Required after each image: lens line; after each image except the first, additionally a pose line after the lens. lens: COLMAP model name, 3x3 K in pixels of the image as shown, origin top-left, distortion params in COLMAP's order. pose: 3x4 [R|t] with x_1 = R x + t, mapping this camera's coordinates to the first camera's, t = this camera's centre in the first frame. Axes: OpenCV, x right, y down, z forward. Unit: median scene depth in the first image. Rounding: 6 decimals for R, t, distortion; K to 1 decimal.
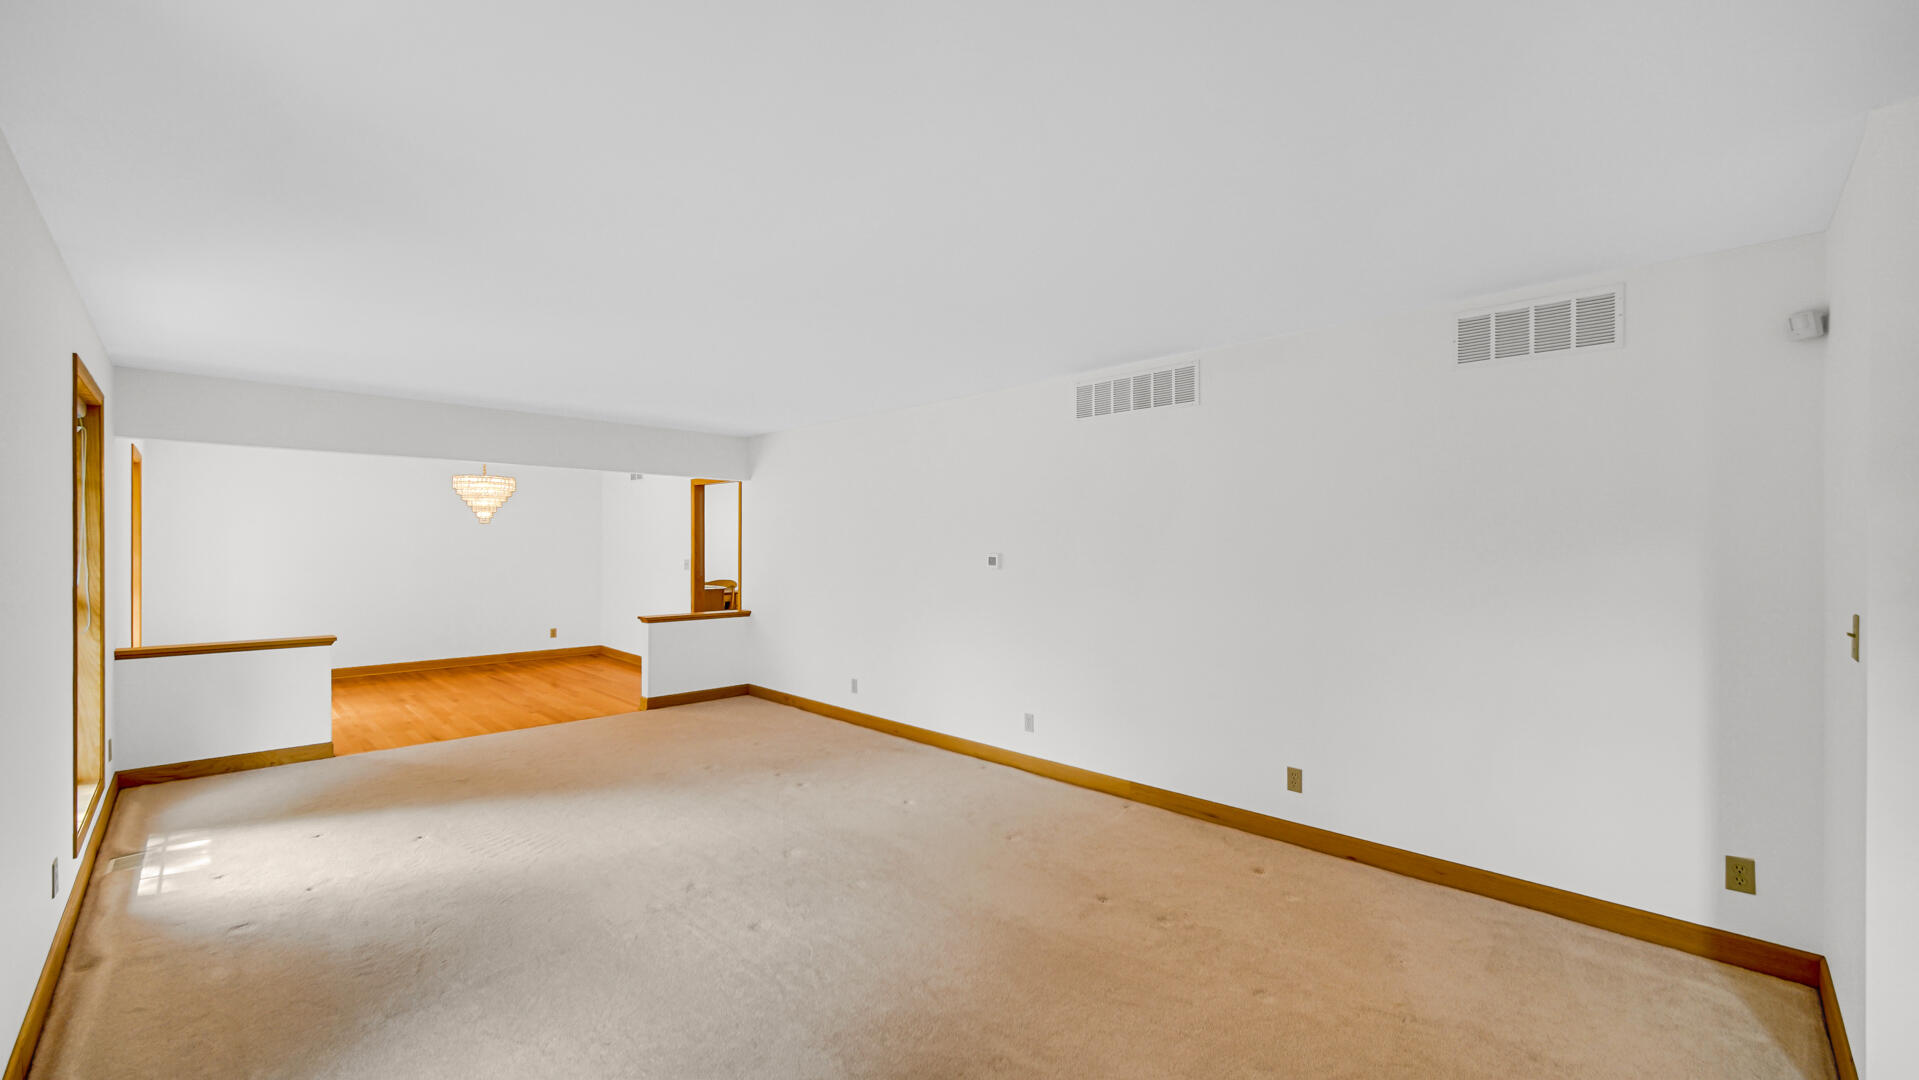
lens RADIAL K [[769.7, 0, 945.1], [0, 769.7, 540.1], [0, 0, 1]] dist [-0.001778, -0.000447]
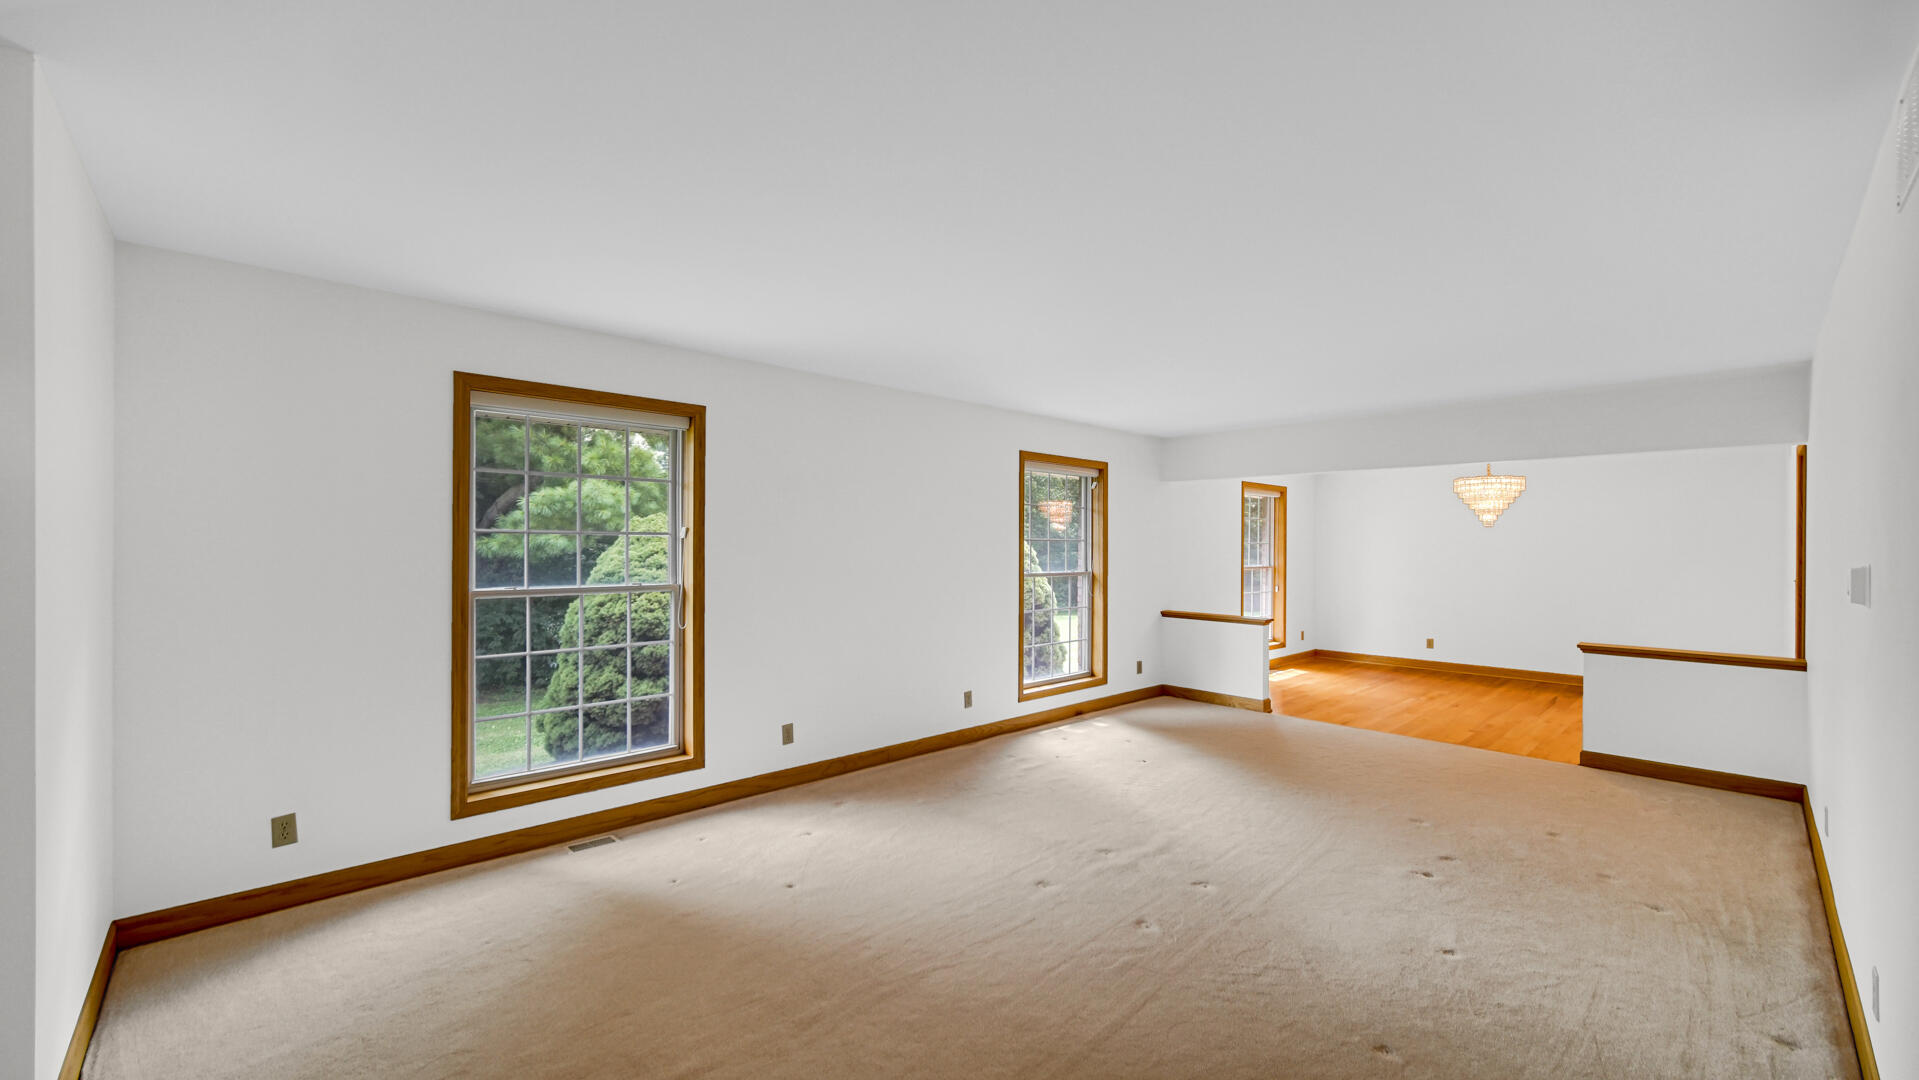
lens RADIAL K [[769.7, 0, 945.1], [0, 769.7, 540.1], [0, 0, 1]] dist [-0.001778, -0.000447]
pose [[-0.026040, -0.009981, -0.999611, 0.390664], [0.001610, 0.999948, -0.010026, 0.003297], [0.999660, -0.001870, -0.026023, 0.385965]]
